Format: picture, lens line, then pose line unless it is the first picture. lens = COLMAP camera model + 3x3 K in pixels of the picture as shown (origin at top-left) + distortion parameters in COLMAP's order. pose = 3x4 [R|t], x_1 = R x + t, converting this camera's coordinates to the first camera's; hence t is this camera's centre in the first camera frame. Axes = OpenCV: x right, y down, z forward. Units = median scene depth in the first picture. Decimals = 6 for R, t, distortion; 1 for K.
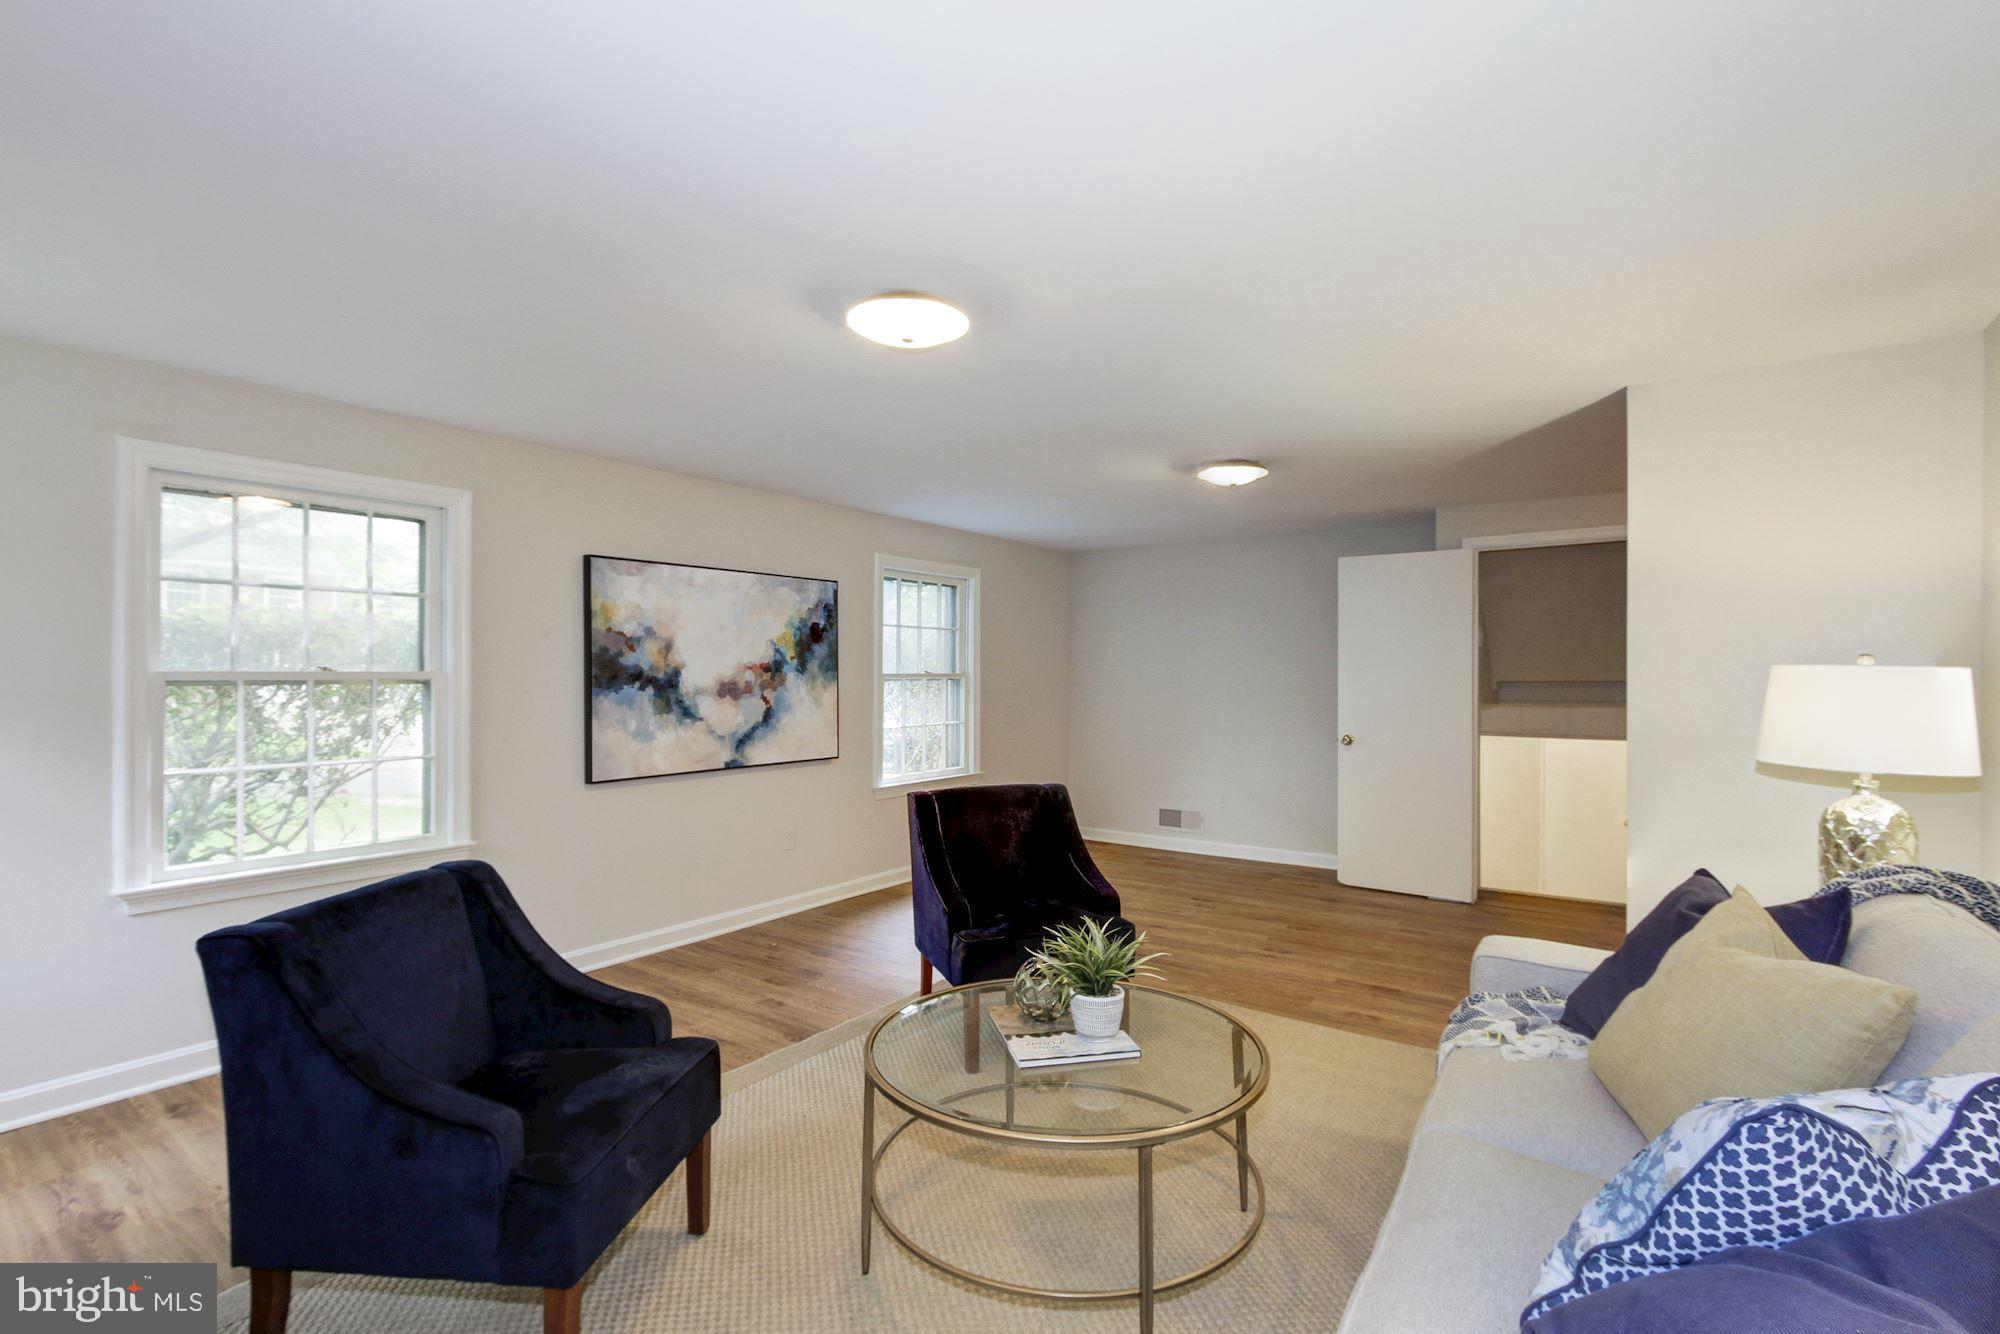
lens RADIAL K [[939.1, 0, 990.6], [0, 939.1, 670.6], [0, 0, 1]] dist [-0.014039, 0.006183]
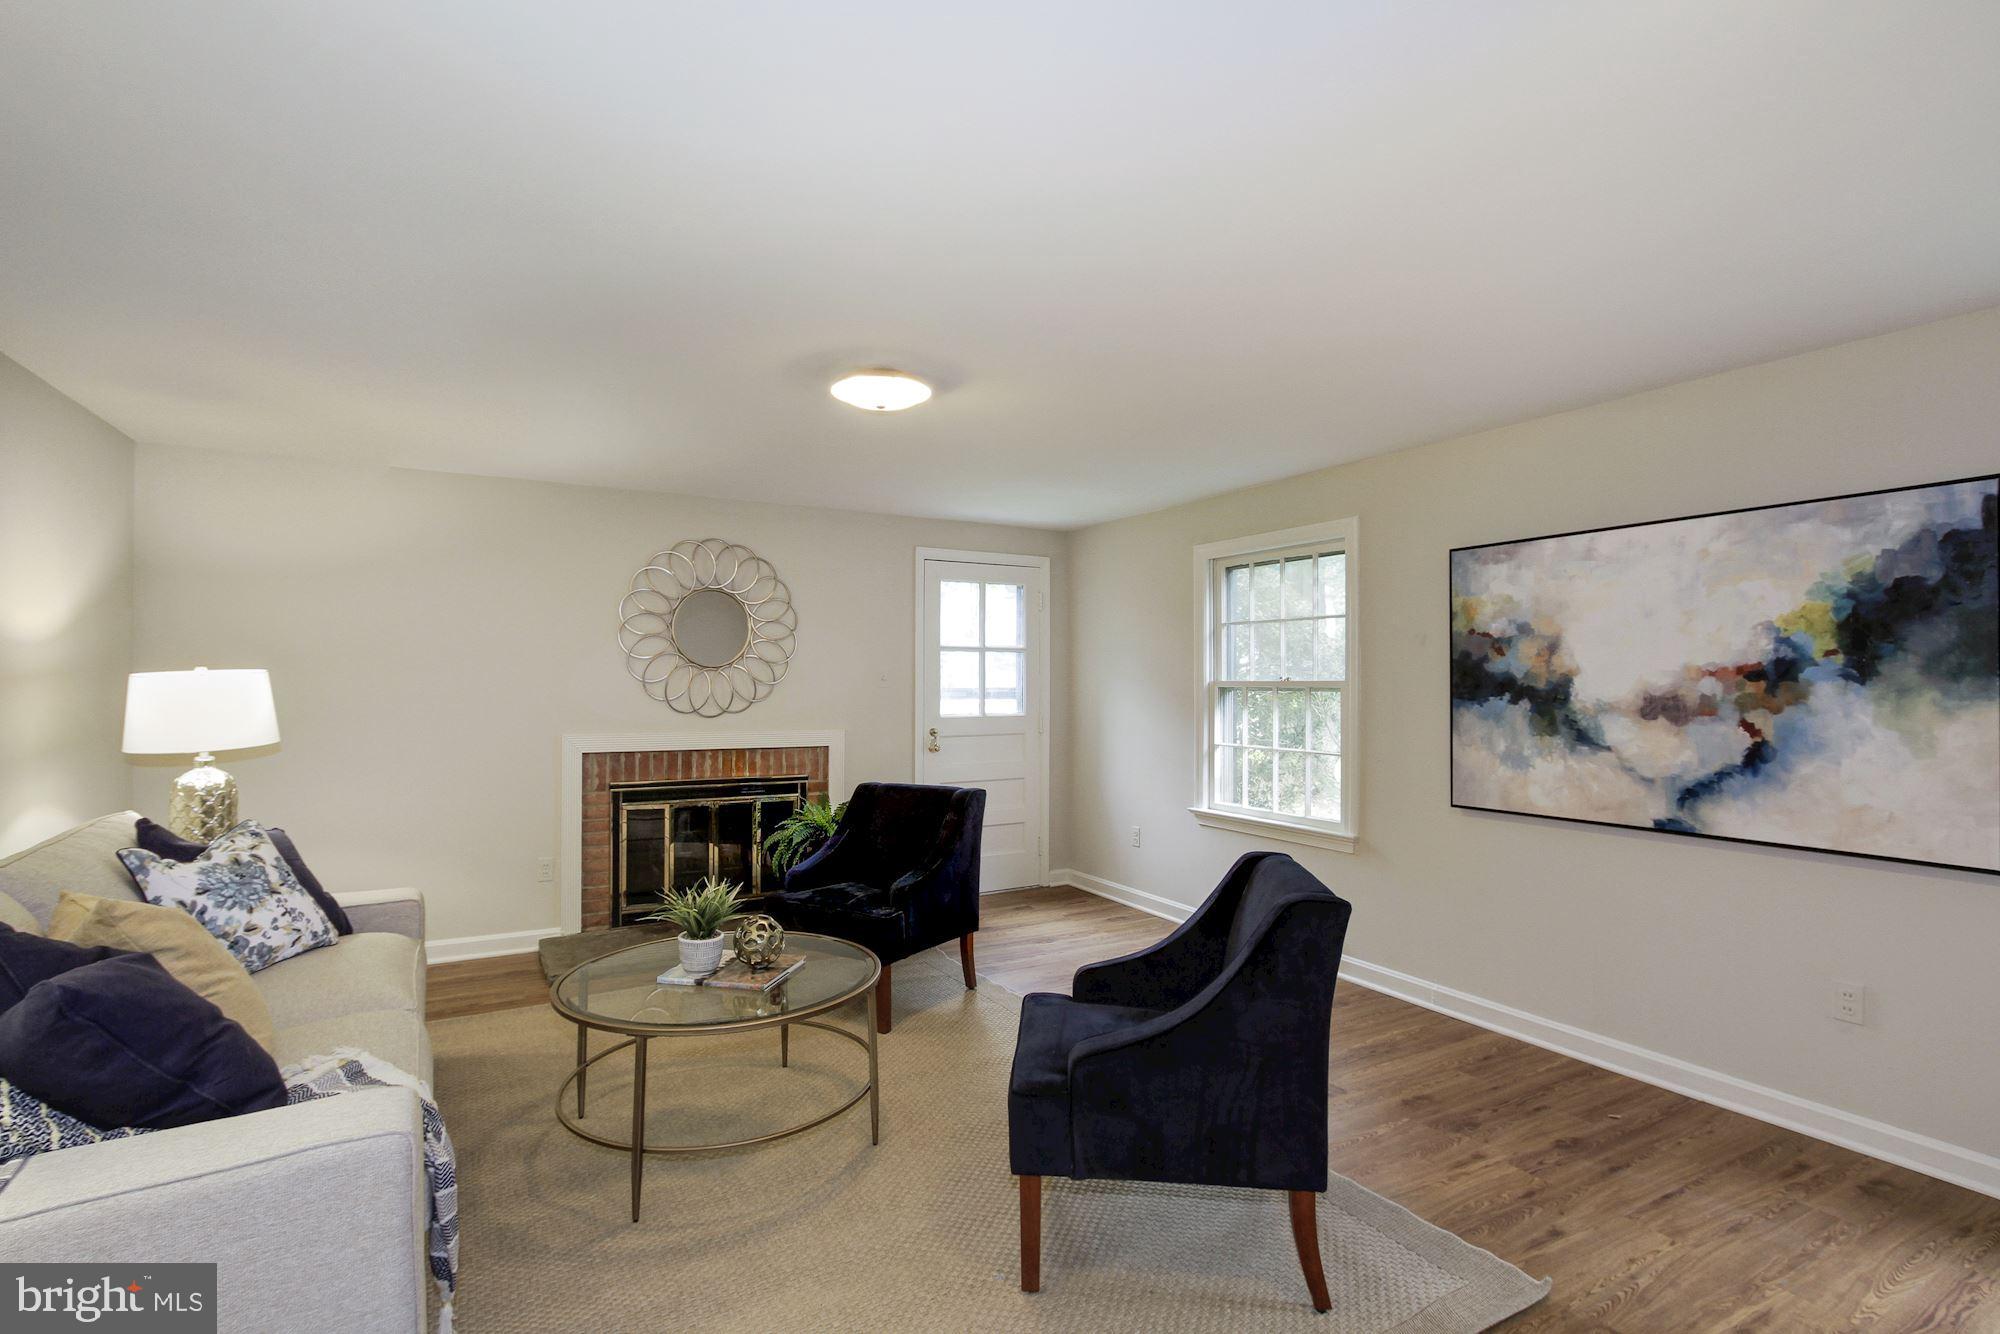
lens RADIAL K [[939.1, 0, 994.9], [0, 939.1, 669.6], [0, 0, 1]] dist [-0.014039, 0.006183]
pose [[-0.420936, -0.014080, -0.906981, 0.511227], [0.000571, 0.999875, -0.015787, 0.004260], [0.907090, -0.007163, -0.420875, 0.889259]]
